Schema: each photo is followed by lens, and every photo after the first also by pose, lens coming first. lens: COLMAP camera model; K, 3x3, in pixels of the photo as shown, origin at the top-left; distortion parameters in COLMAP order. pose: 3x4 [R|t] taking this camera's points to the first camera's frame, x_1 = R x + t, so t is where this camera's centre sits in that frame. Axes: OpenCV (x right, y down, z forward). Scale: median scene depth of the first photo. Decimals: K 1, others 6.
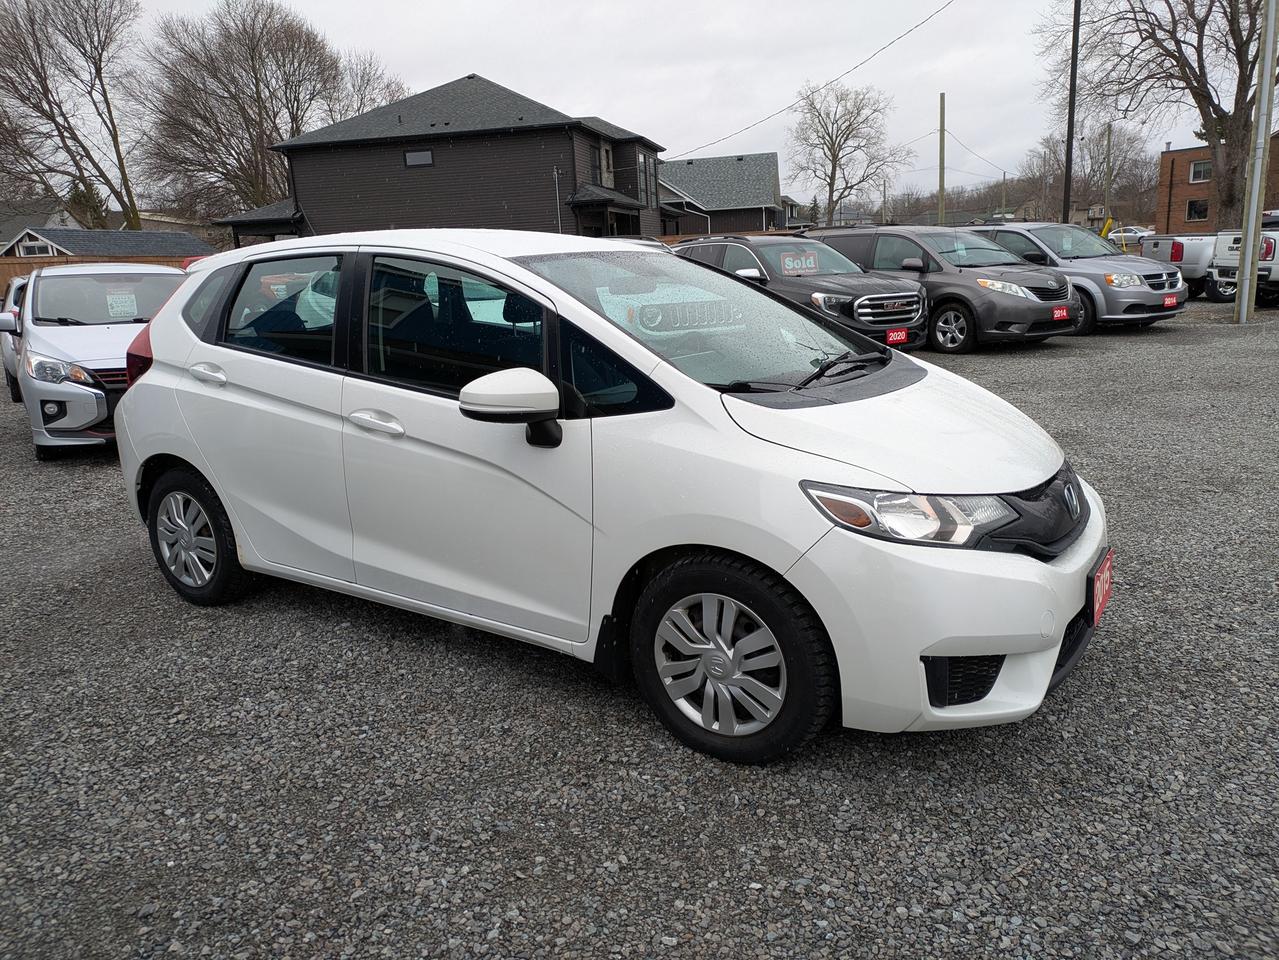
lens RADIAL K [[932.5, 0, 658.7], [0, 932.5, 492.7], [0, 0, 1]] dist [0.043042, -0.040925]
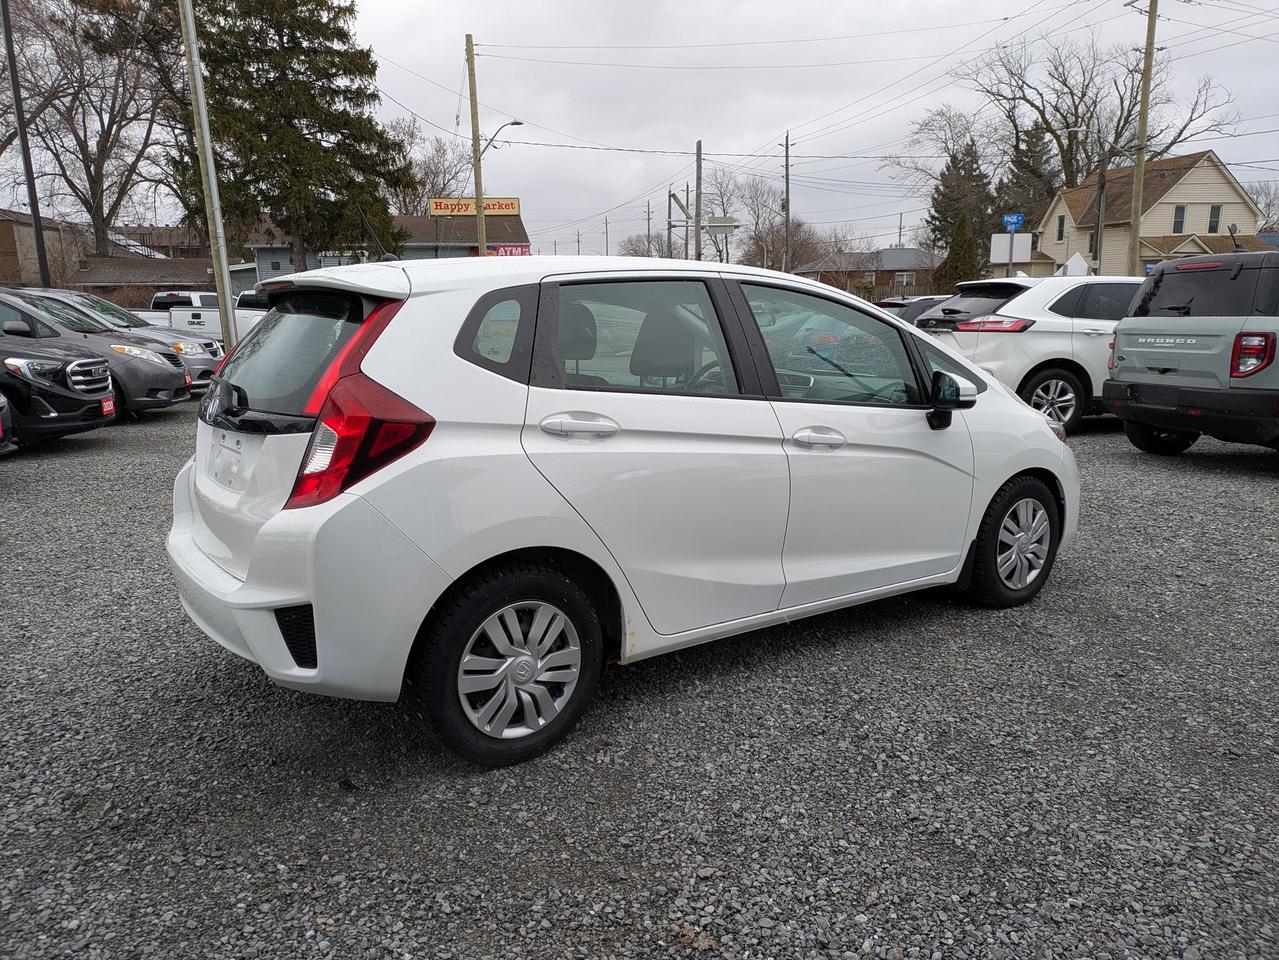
lens RADIAL K [[906.5, 0, 639.5], [0, 906.5, 480.0], [0, 0, 1]] dist [0.069928, -0.037425]
pose [[0.365813, -0.138854, 0.920272, -0.291220], [0.223911, 0.972895, 0.057788, -0.029165], [-0.903352, 0.184919, 0.386988, 0.173619]]
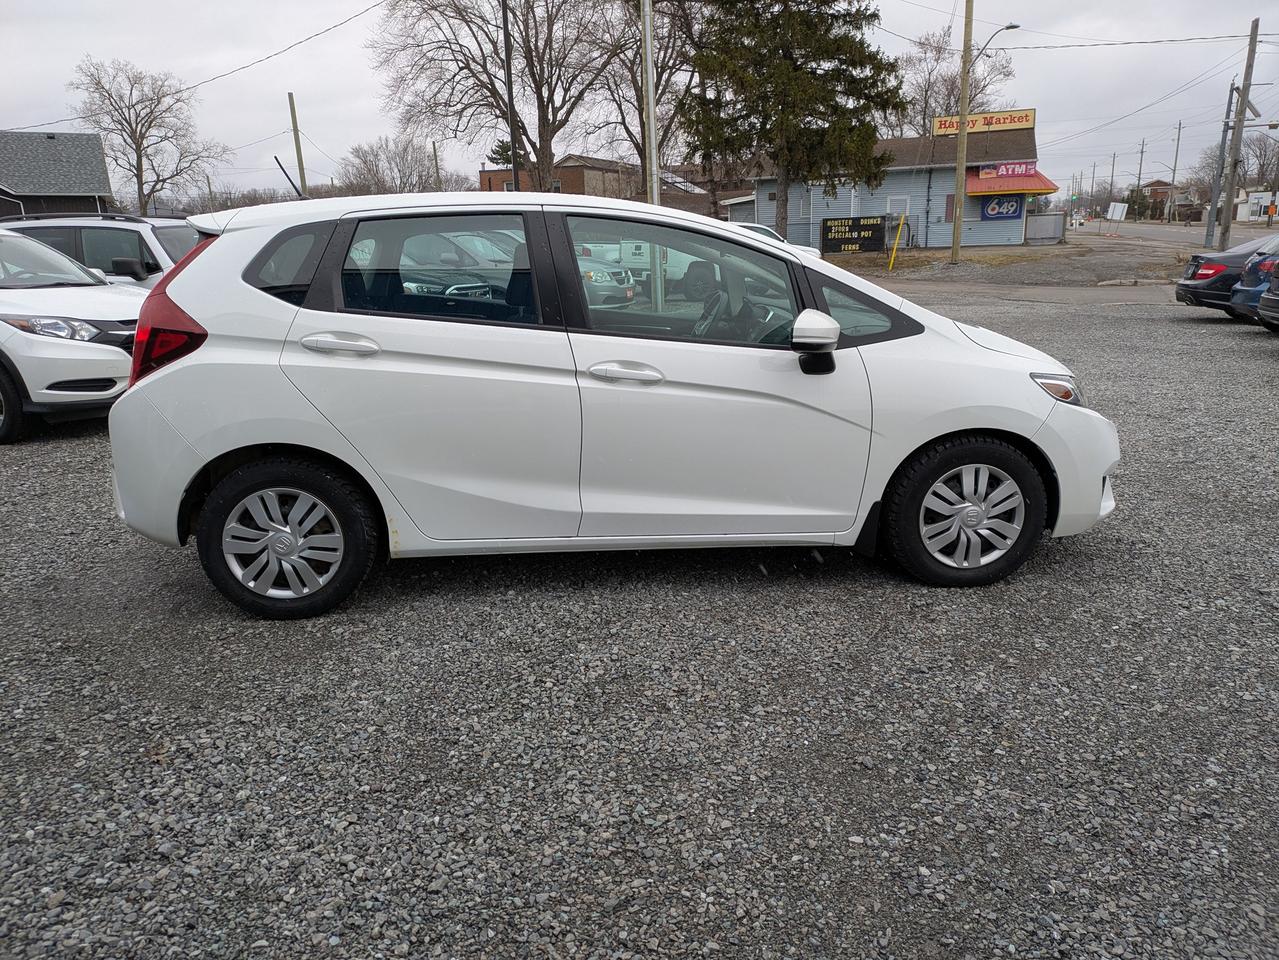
lens RADIAL K [[929.2, 0, 668.8], [0, 929.2, 469.8], [0, 0, 1]] dist [0.038628, -0.011438]
pose [[0.774406, -0.126028, 0.620009, -0.202840], [0.142726, 0.989498, 0.022864, 0.003681], [-0.616380, 0.070786, 0.784261, 0.034189]]
